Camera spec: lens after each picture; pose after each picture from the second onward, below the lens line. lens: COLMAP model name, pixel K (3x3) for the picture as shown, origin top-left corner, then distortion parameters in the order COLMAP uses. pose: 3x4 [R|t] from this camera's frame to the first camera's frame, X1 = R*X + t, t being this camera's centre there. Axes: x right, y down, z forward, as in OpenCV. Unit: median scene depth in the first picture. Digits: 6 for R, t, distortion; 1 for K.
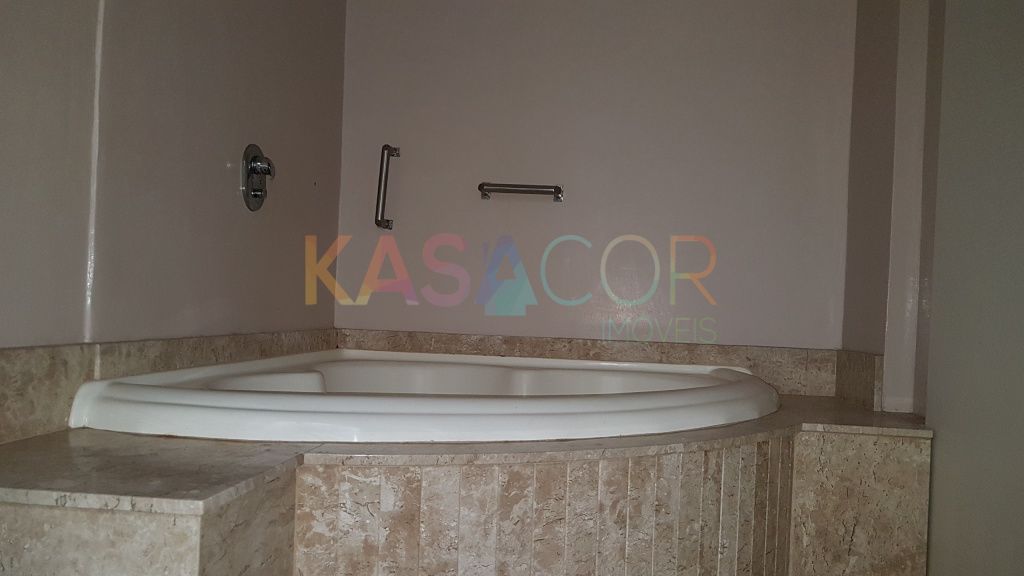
lens RADIAL K [[814.2, 0, 510.2], [0, 814.2, 304.6], [0, 0, 1]] dist [0.003791, 0.007159]
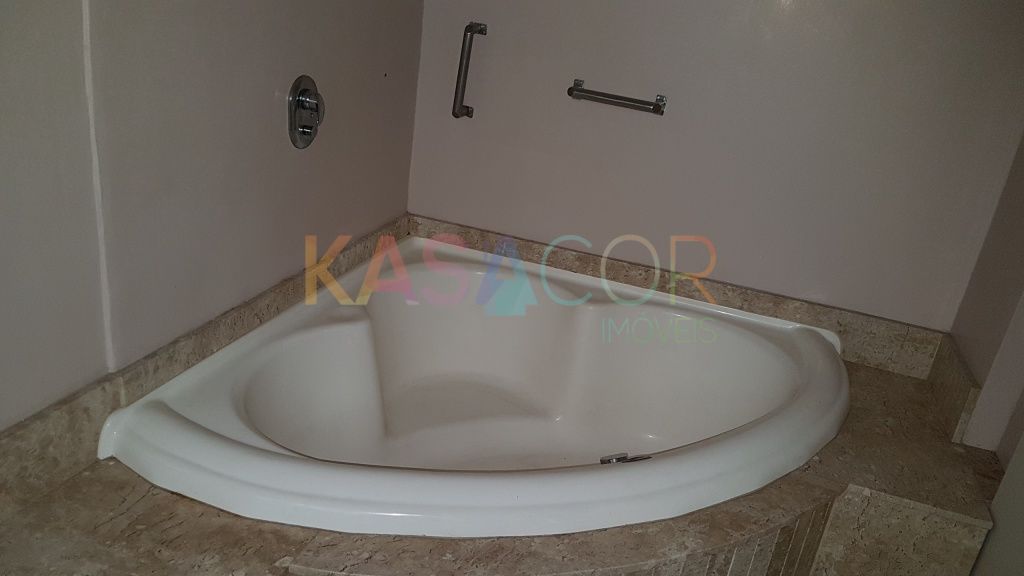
lens RADIAL K [[814.2, 0, 510.2], [0, 814.2, 304.6], [0, 0, 1]] dist [0.003791, 0.007159]
pose [[0.978684, 0.147393, -0.143016, 0.077387], [-0.081463, 0.917851, 0.388475, -0.347984], [0.188525, -0.368544, 0.910293, 0.144580]]
